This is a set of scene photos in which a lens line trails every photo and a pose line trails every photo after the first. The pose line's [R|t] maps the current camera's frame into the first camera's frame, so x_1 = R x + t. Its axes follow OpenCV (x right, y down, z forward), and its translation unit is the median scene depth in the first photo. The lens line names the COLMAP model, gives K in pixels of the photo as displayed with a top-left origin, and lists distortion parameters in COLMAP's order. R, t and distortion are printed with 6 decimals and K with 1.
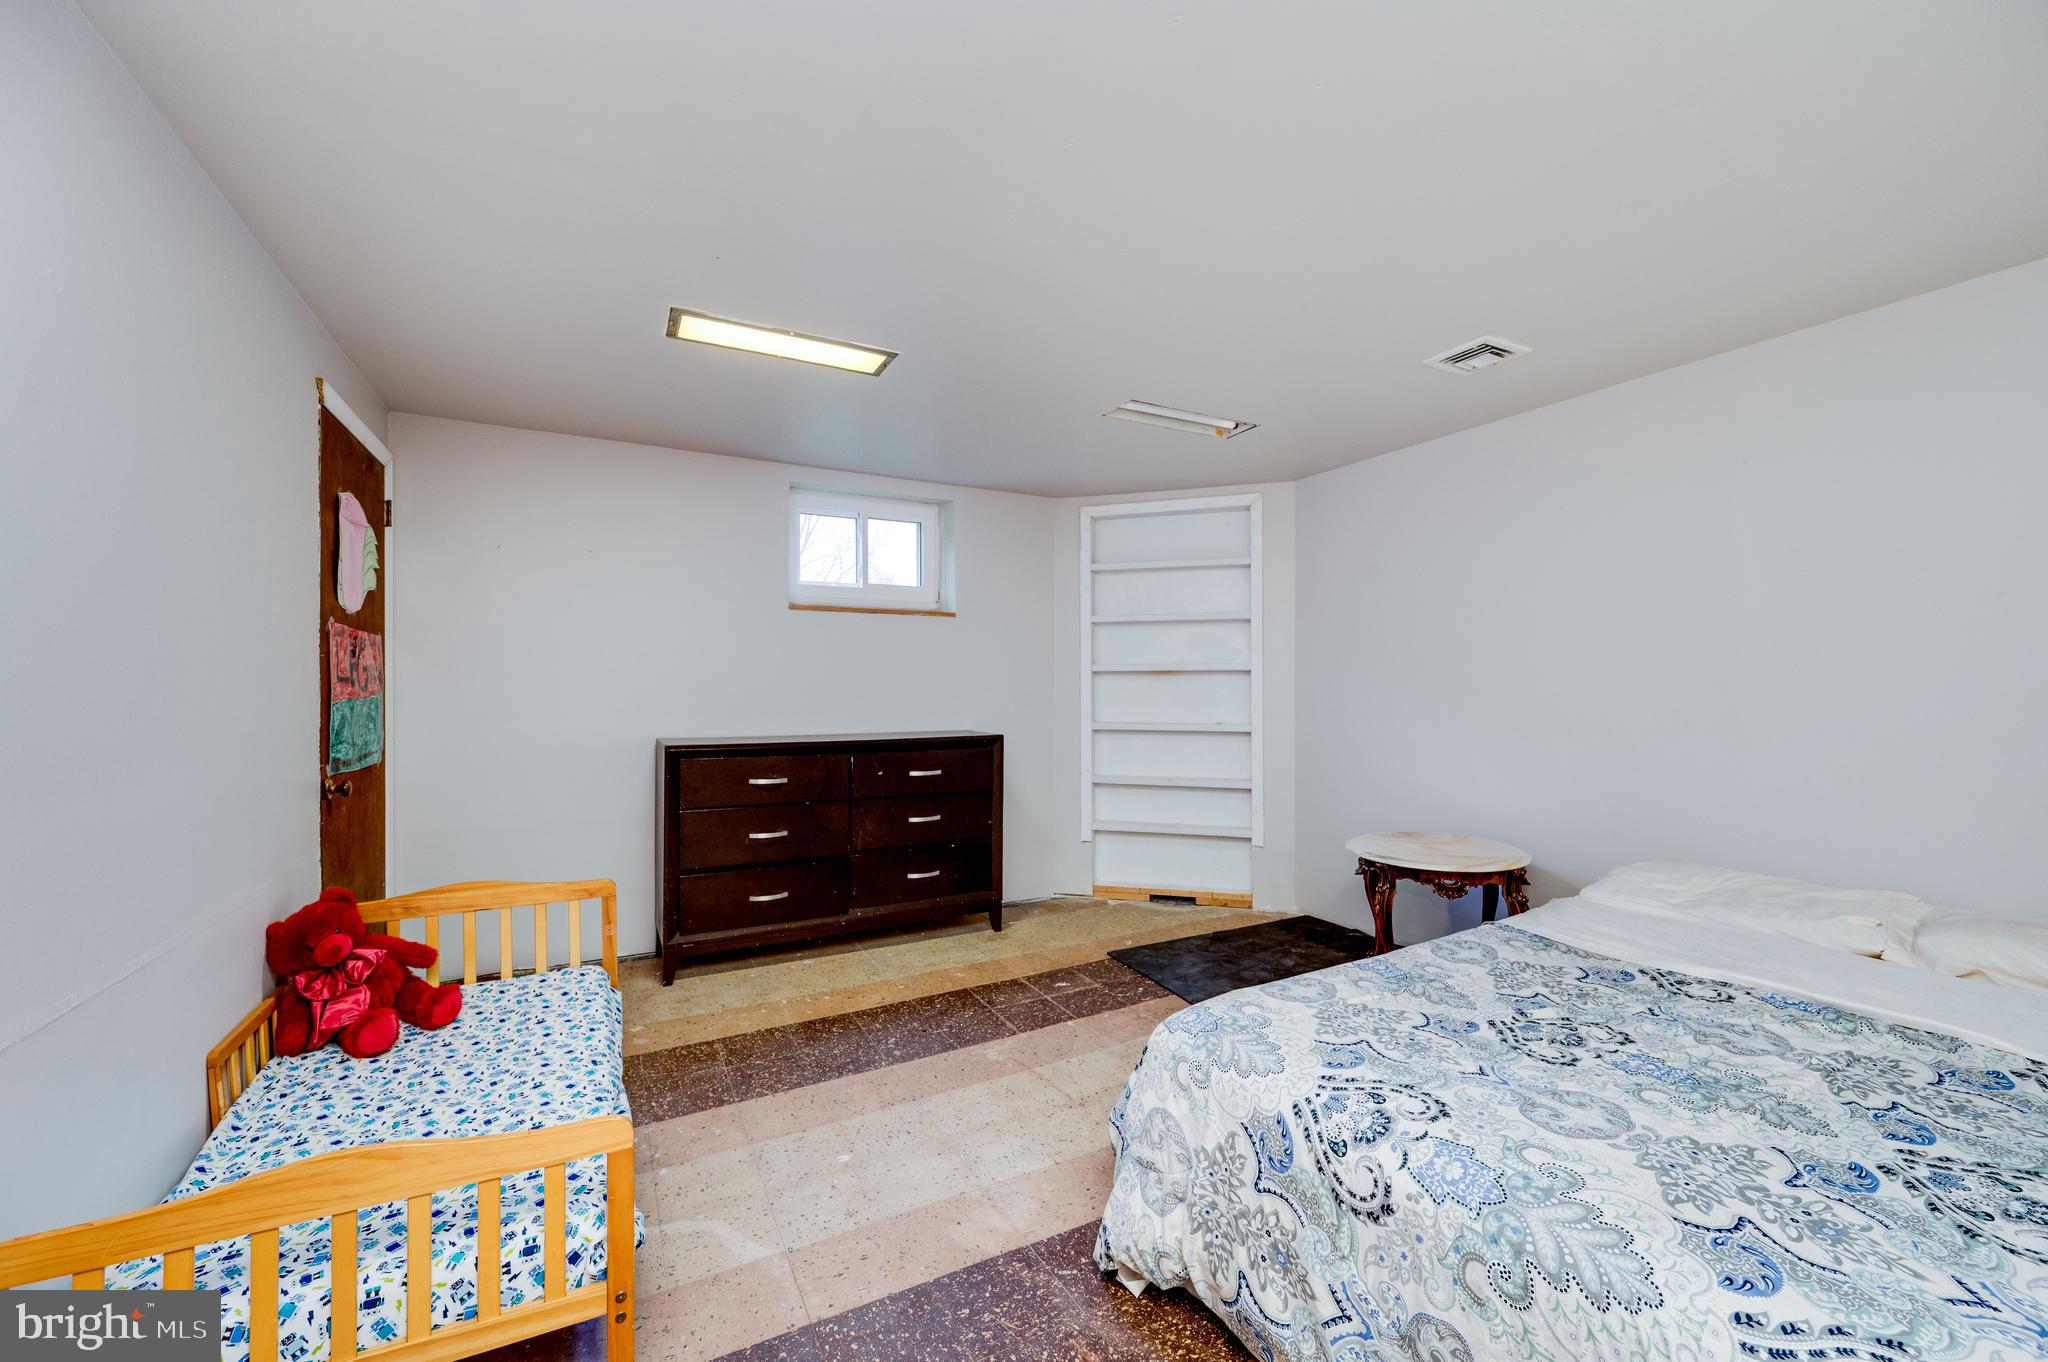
lens RADIAL K [[803.9, 0, 1031.2], [0, 803.9, 688.6], [0, 0, 1]] dist [-0.001328, -0.000432]
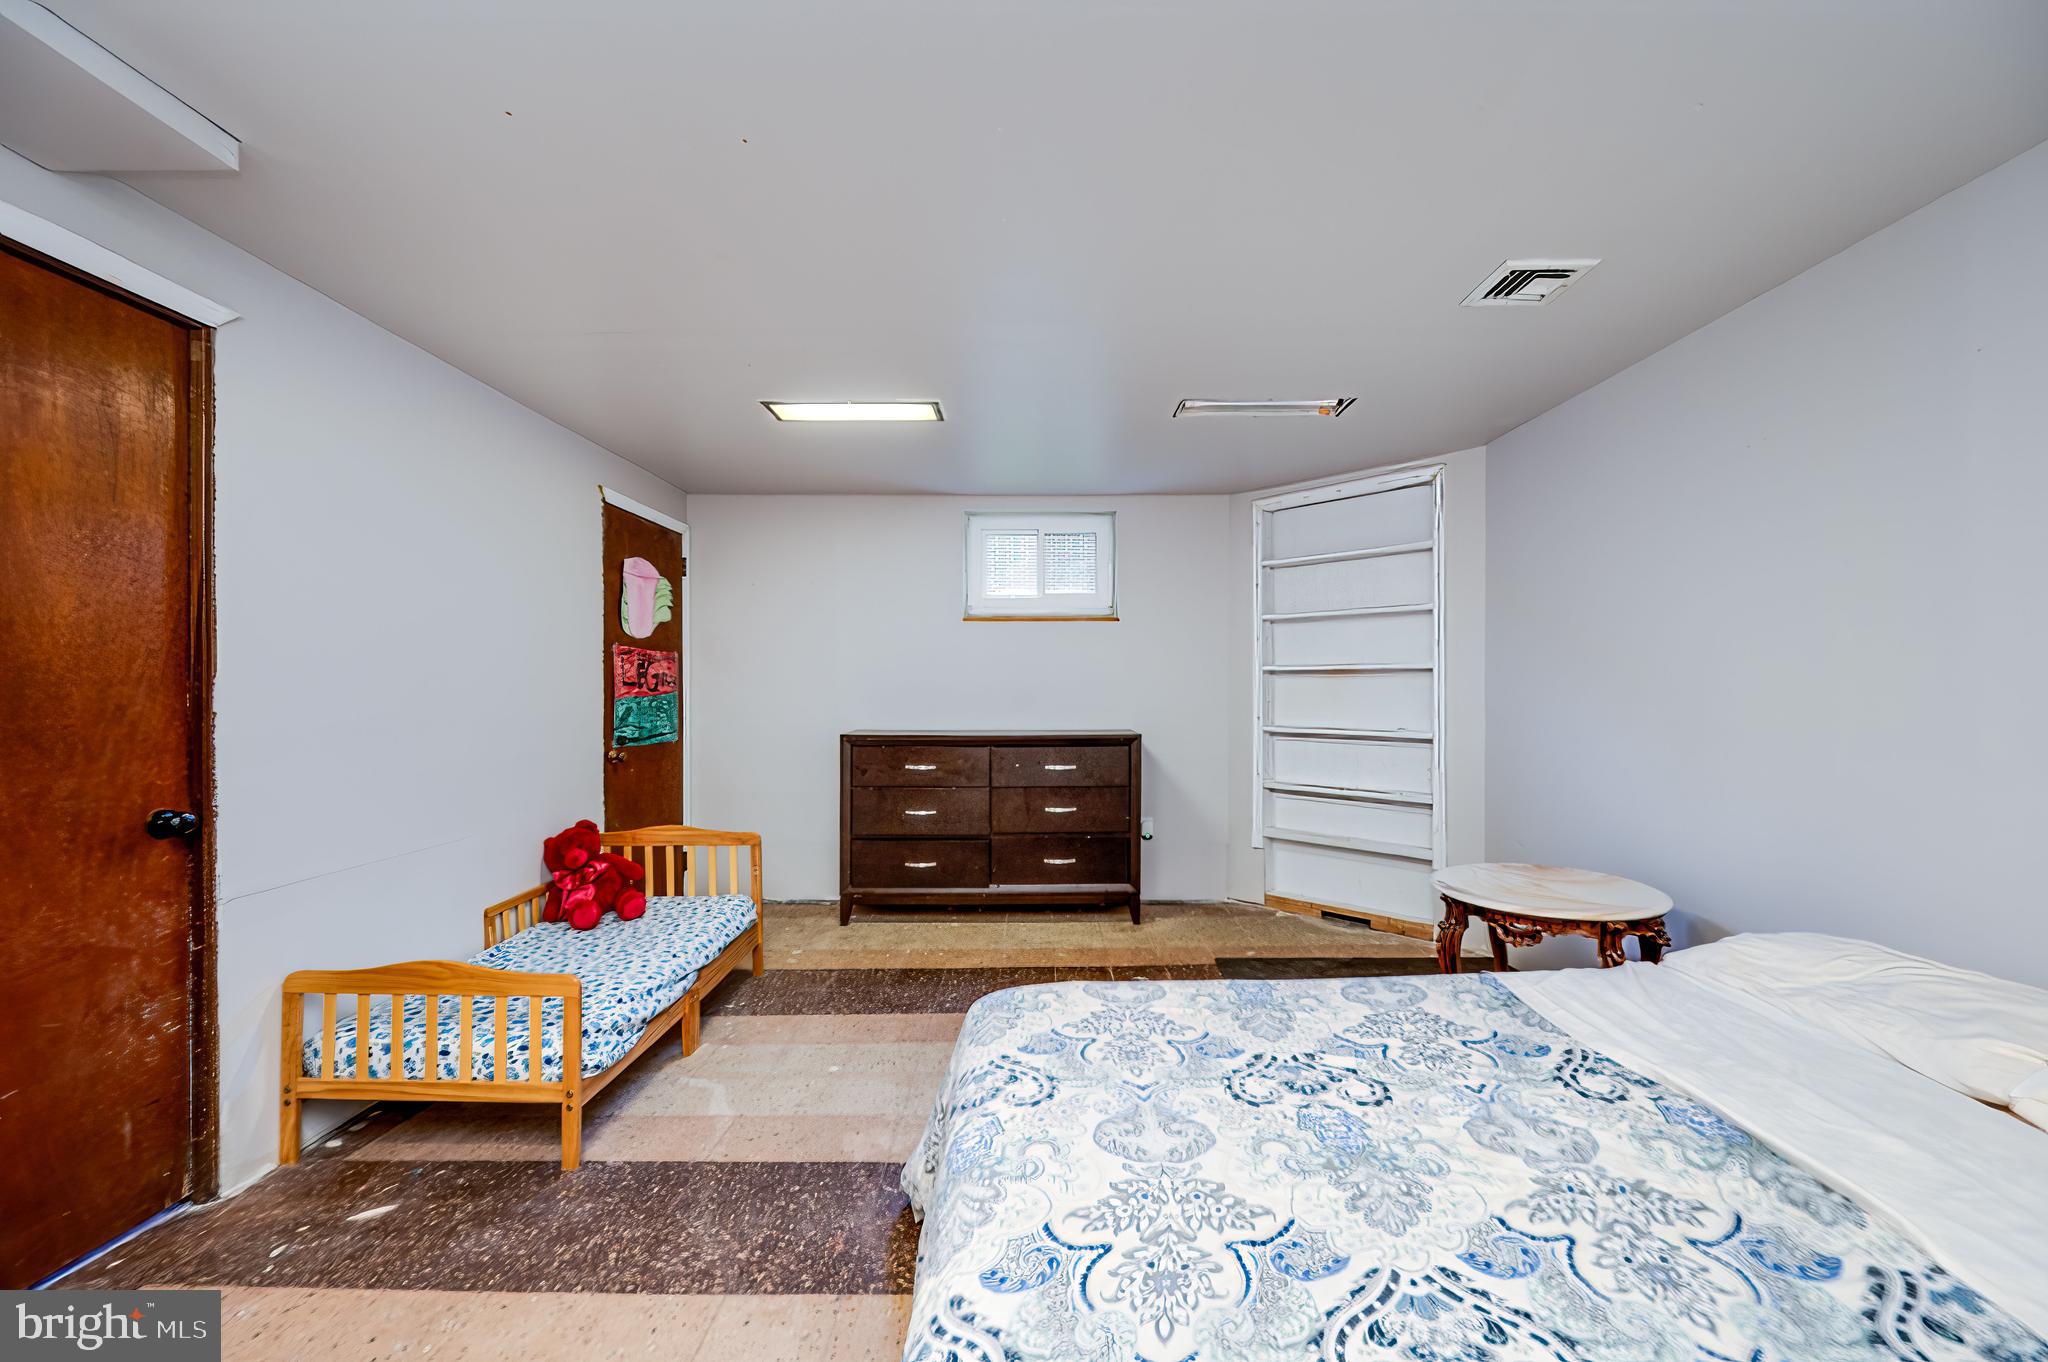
lens RADIAL K [[803.9, 0, 1031.2], [0, 803.9, 688.6], [0, 0, 1]] dist [-0.001328, -0.000432]
pose [[0.880551, 0.000082, -0.473951, 0.485065], [0.000838, 0.999998, 0.001731, -0.004027], [0.473950, -0.001921, 0.880550, 0.040766]]
